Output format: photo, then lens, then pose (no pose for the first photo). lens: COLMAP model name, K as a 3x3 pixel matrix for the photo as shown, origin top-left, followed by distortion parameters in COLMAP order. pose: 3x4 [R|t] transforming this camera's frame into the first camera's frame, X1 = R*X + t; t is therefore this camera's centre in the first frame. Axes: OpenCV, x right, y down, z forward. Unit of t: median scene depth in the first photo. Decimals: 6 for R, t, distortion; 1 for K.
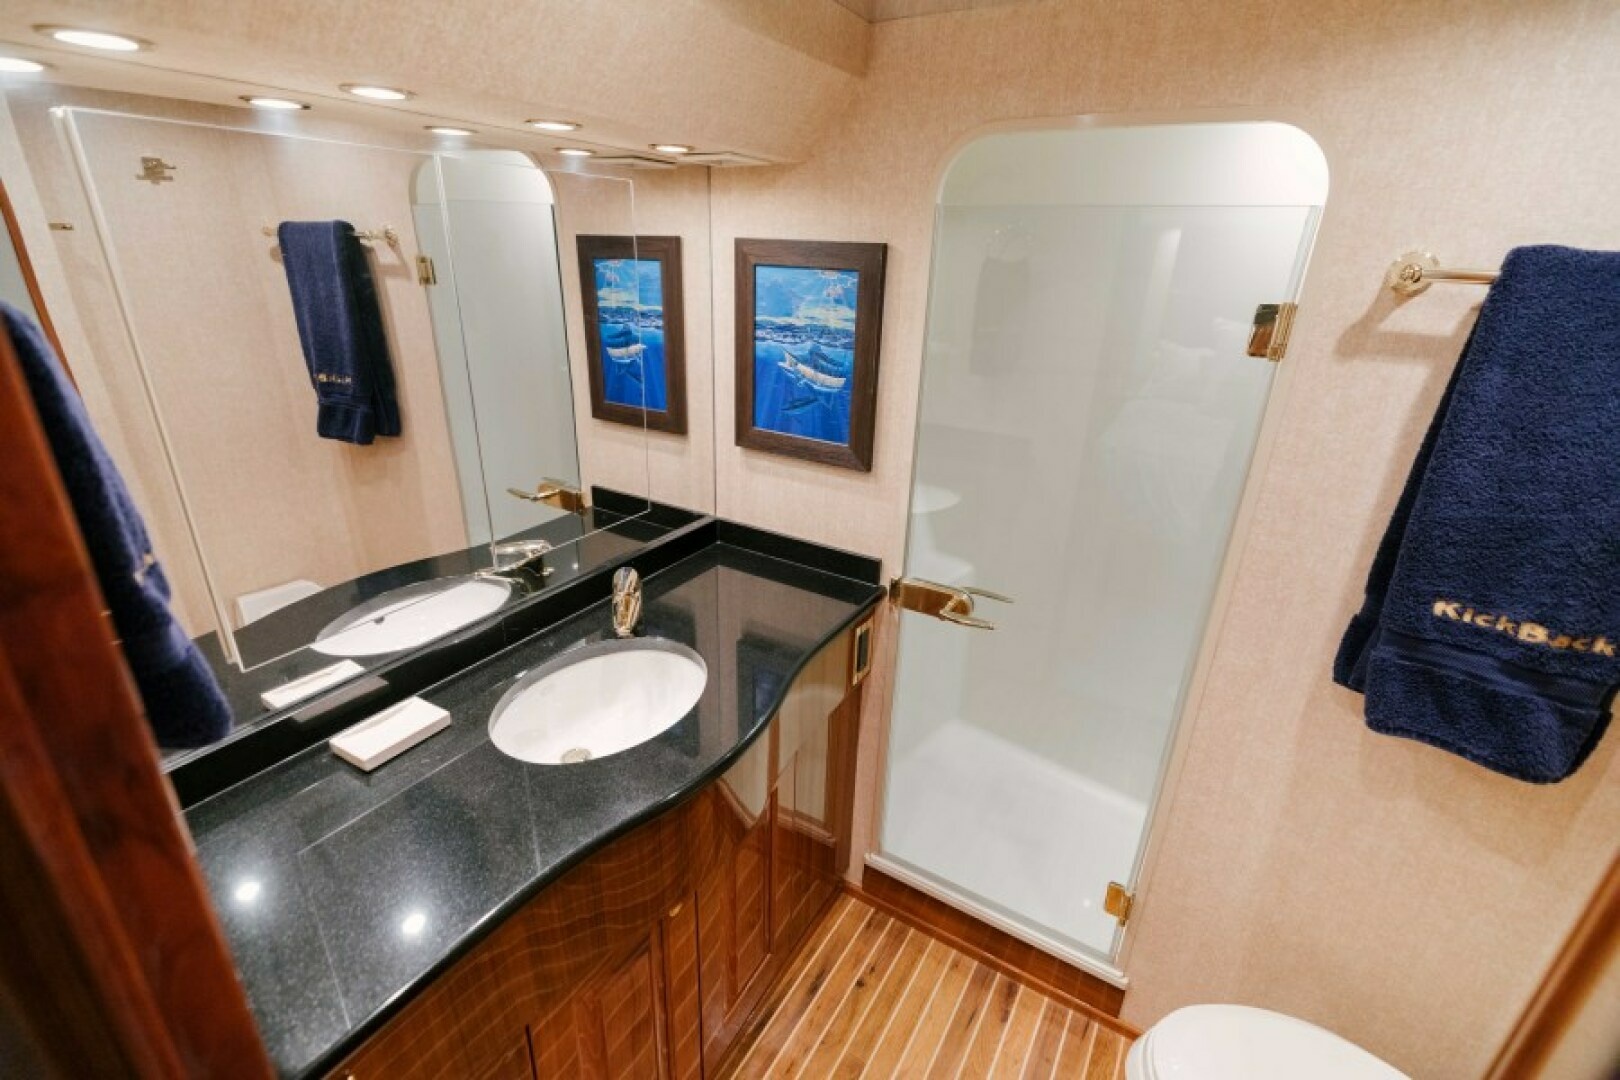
lens RADIAL K [[721.9, 0, 809.0], [0, 721.9, 538.9], [0, 0, 1]] dist [0.004586, -0.001615]
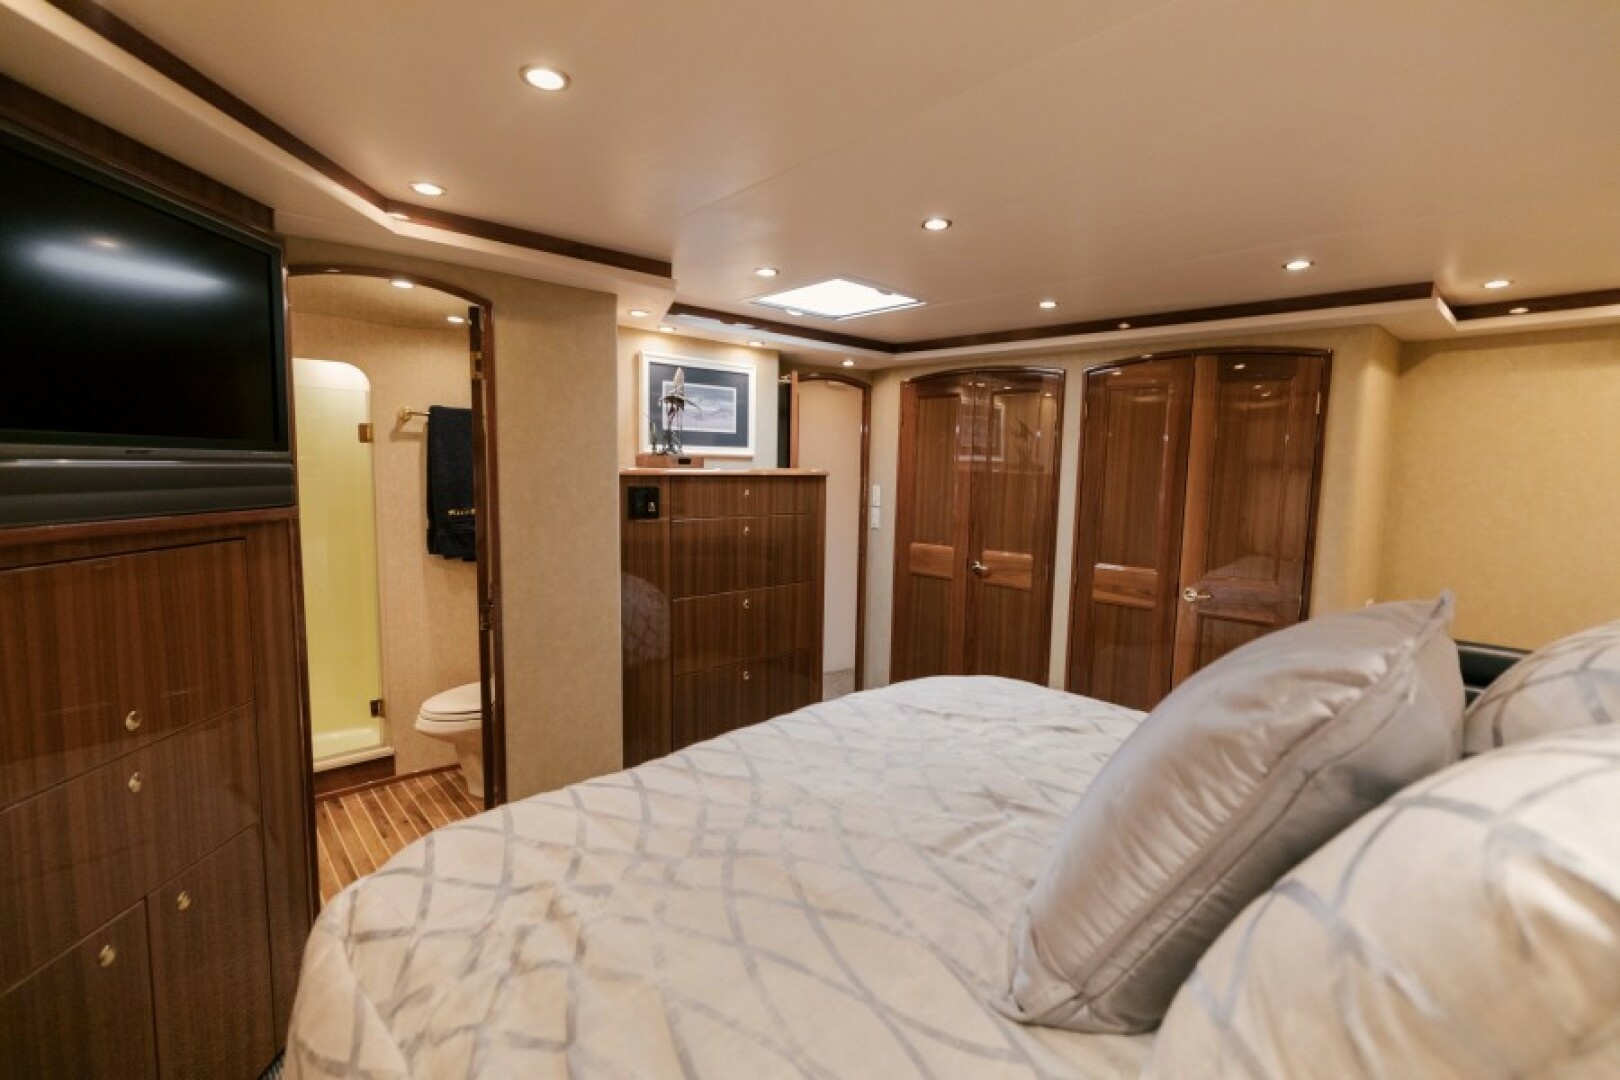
lens RADIAL K [[721.9, 0, 815.3], [0, 721.9, 540.7], [0, 0, 1]] dist [0.004586, -0.001615]
pose [[0.287362, -0.123700, 0.949801, -1.239547], [0.354511, 0.934939, 0.014508, 0.534917], [-0.889801, 0.332545, 0.312519, -1.006693]]
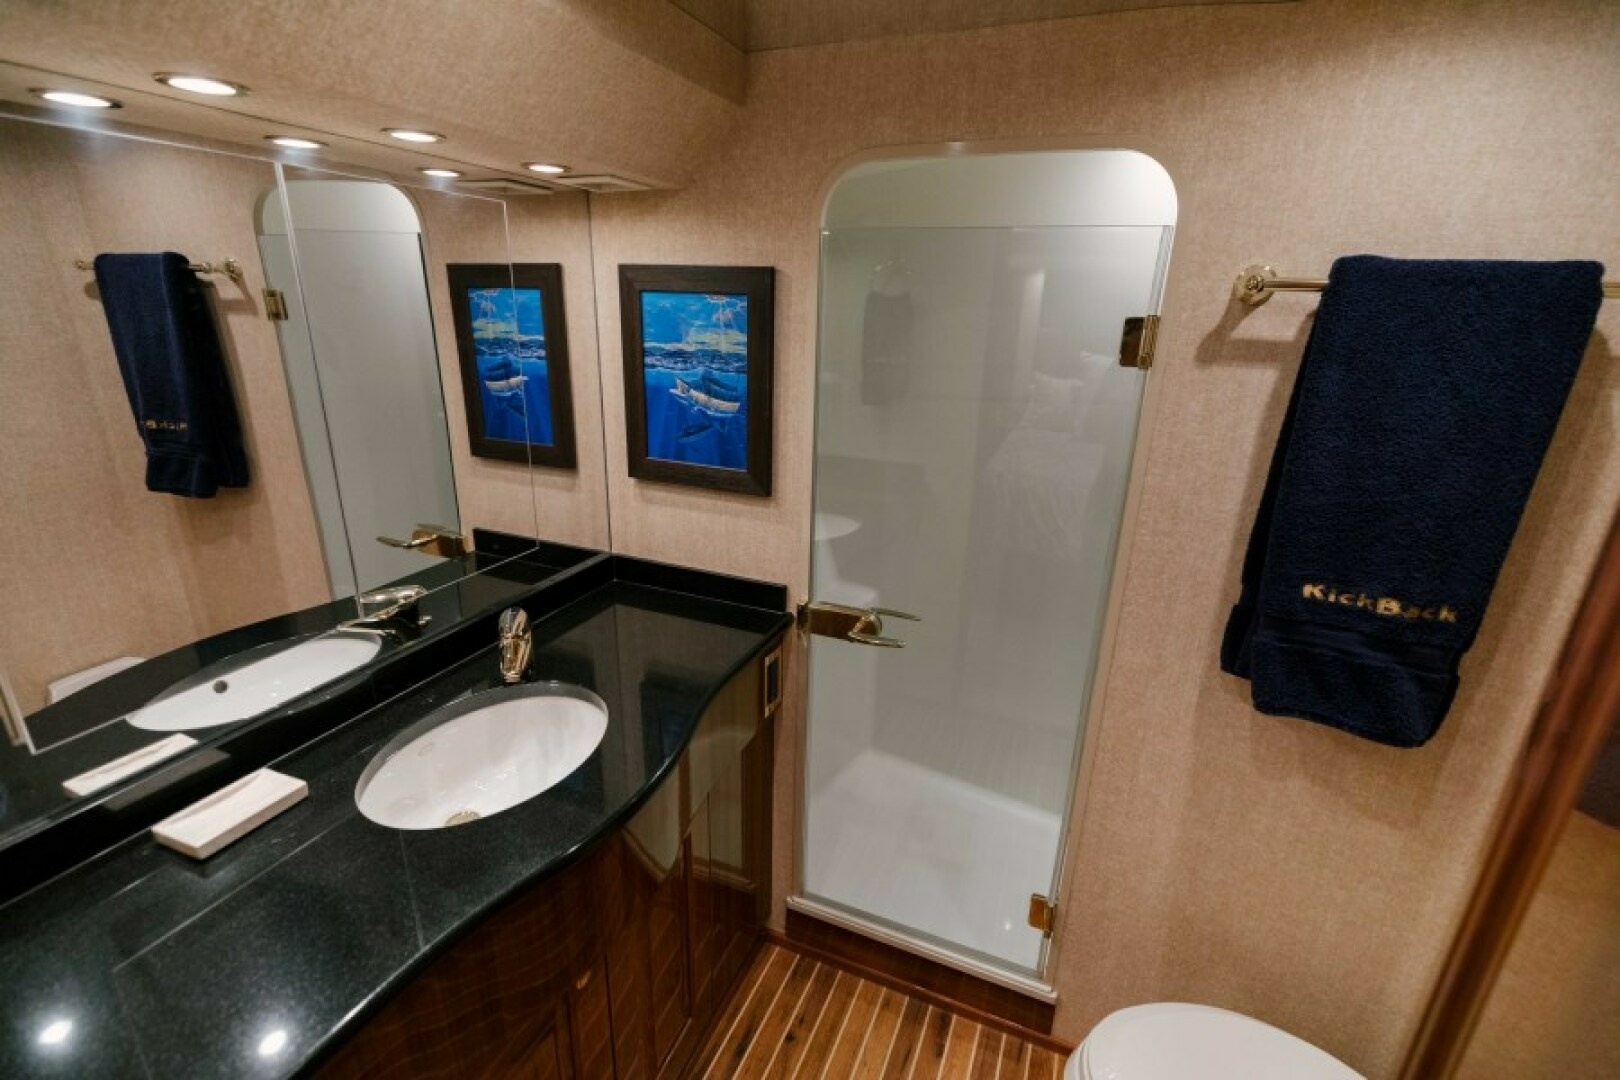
lens RADIAL K [[721.9, 0, 809.8], [0, 721.9, 539.0], [0, 0, 1]] dist [0.004586, -0.001615]
pose [[0.989031, -0.051047, 0.138605, -0.001056], [0.059304, 0.996662, -0.056114, 0.026161], [-0.135278, 0.063718, 0.988757, 0.027058]]
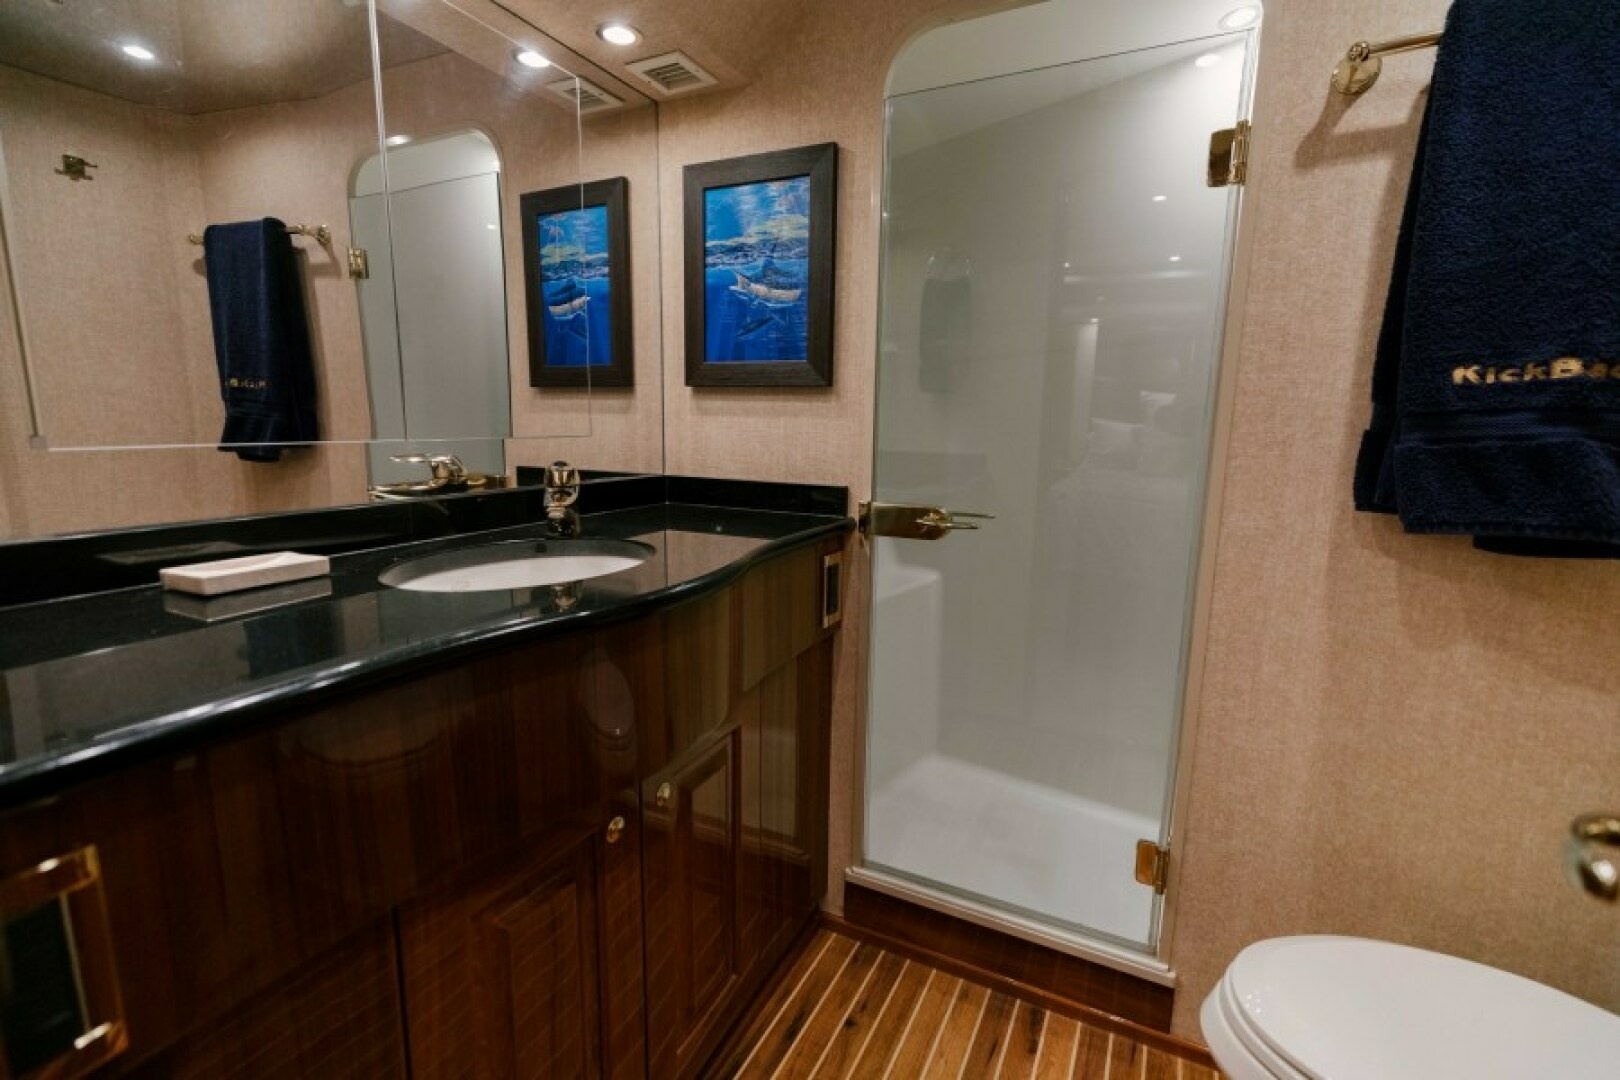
lens RADIAL K [[721.9, 0, 810.4], [0, 721.9, 537.9], [0, 0, 1]] dist [0.004586, -0.001615]
pose [[0.996628, -0.029731, 0.076472, -0.021899], [0.045370, 0.976274, -0.211731, 0.331915], [-0.068362, 0.214487, 0.974332, 0.146376]]
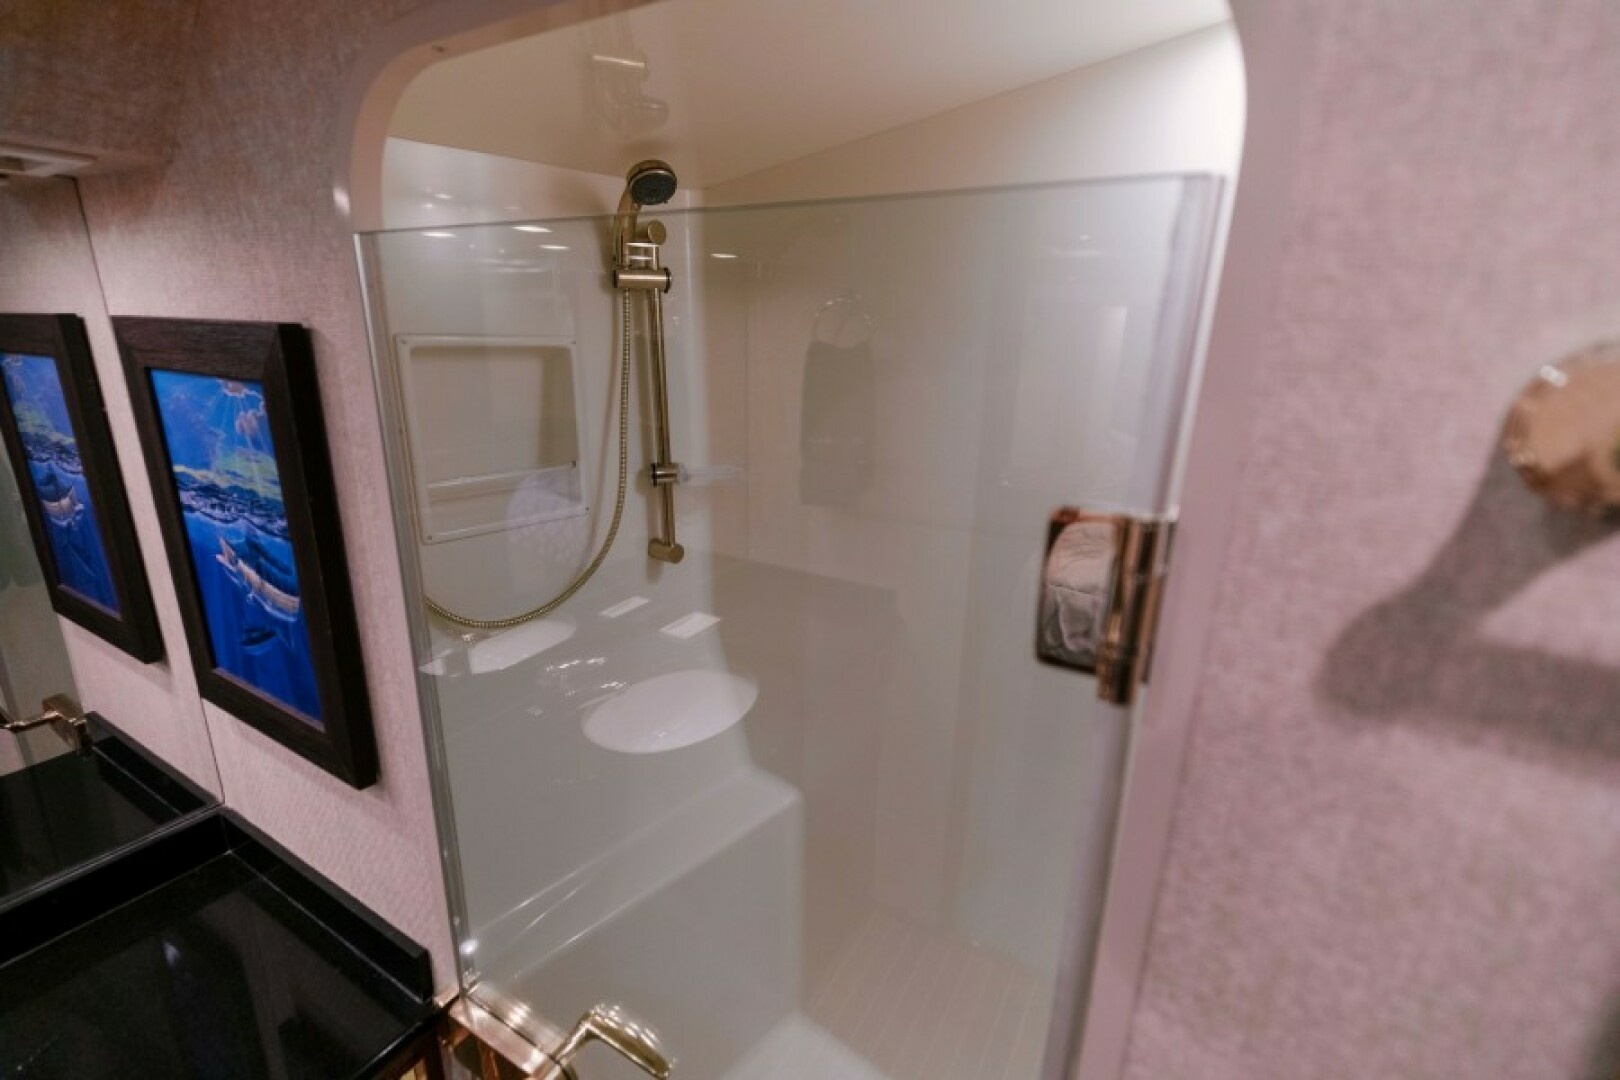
lens RADIAL K [[721.9, 0, 808.9], [0, 721.9, 539.2], [0, 0, 1]] dist [0.004586, -0.001615]
pose [[0.999906, -0.011473, 0.007520, 0.417783], [0.012165, 0.994960, -0.099537, -0.228241], [-0.006340, 0.099619, 0.995005, 0.567195]]
